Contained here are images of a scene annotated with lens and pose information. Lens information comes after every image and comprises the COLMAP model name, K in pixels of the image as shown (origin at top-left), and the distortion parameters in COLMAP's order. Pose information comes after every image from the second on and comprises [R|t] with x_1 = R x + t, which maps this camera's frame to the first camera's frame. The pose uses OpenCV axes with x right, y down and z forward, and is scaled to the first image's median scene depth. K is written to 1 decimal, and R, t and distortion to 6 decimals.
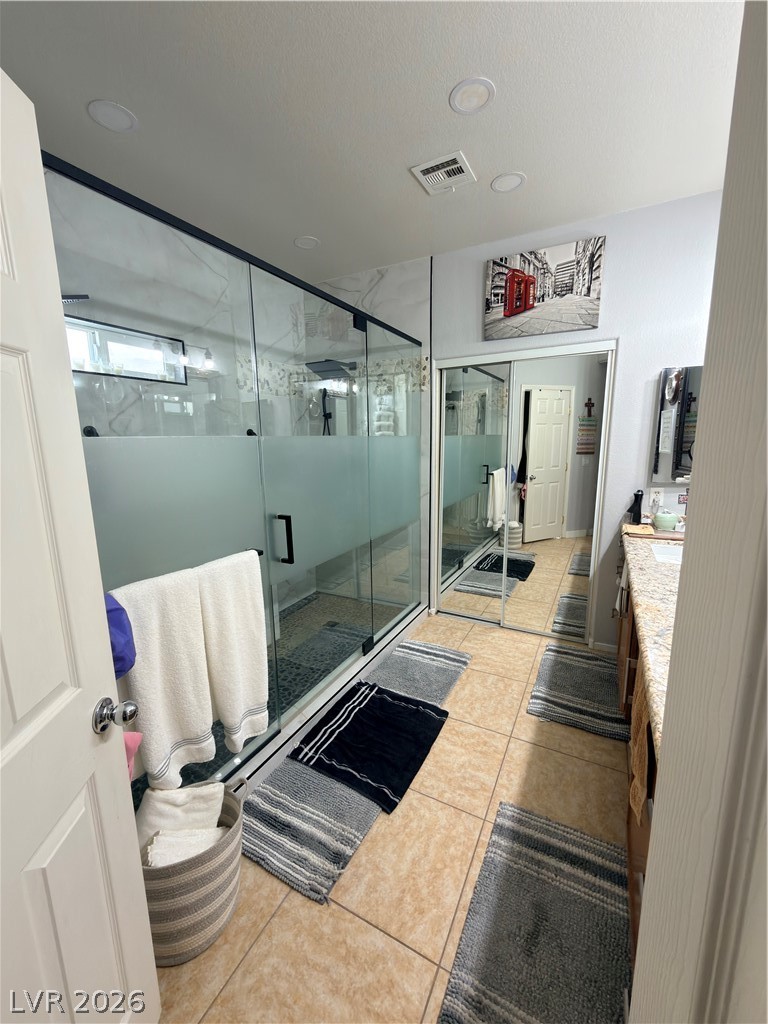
lens RADIAL K [[408.4, 0, 382.8], [0, 408.4, 508.8], [0, 0, 1]] dist [-0.001622, 0.000895]
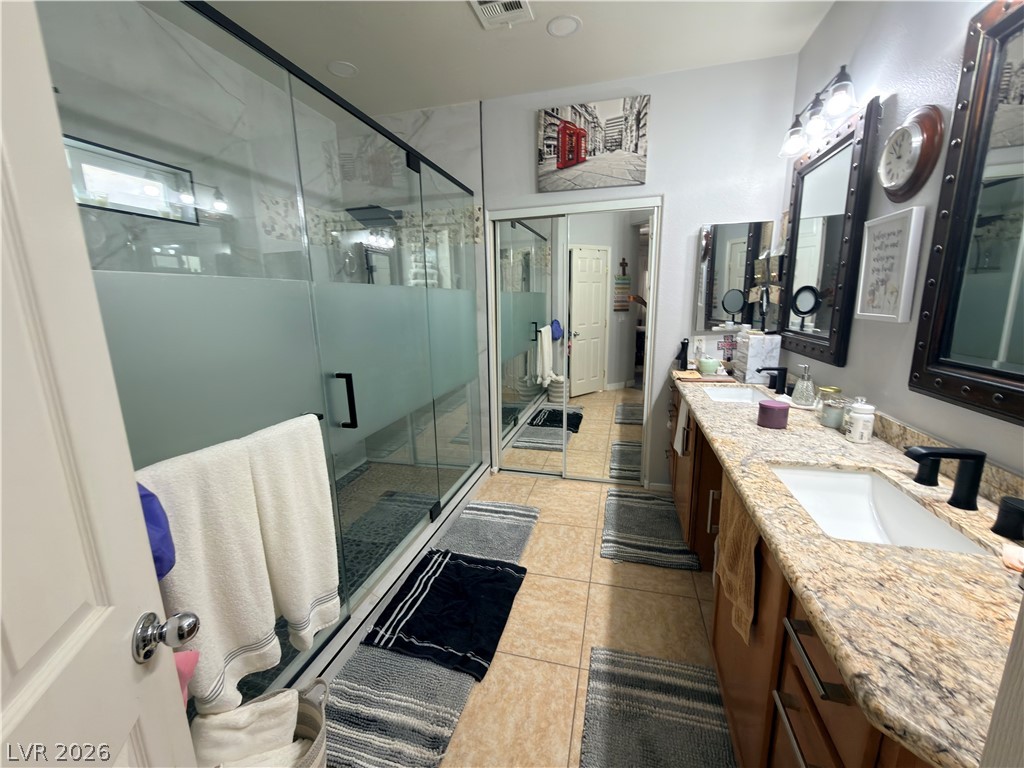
lens RADIAL K [[408.4, 0, 512.2], [0, 408.4, 380.6], [0, 0, 1]] dist [-0.001622, 0.000895]
pose [[0.973975, -0.047998, 0.221514, -0.058566], [0.043444, 0.998733, 0.025388, 0.017256], [-0.222452, -0.015103, 0.974827, 0.045848]]
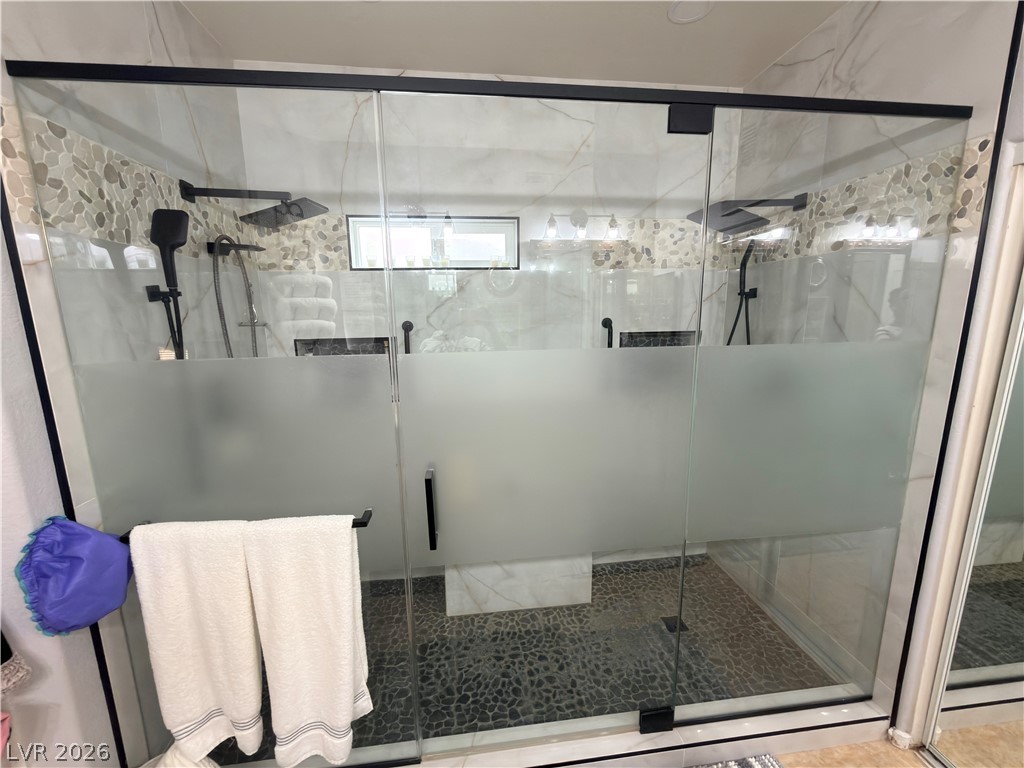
lens RADIAL K [[408.4, 0, 513.1], [0, 408.4, 382.5], [0, 0, 1]] dist [-0.001622, 0.000895]
pose [[0.572103, 0.149593, -0.806425, 0.234961], [-0.132975, 0.987135, 0.088779, -0.142051], [0.809331, 0.056444, 0.584635, 0.500914]]
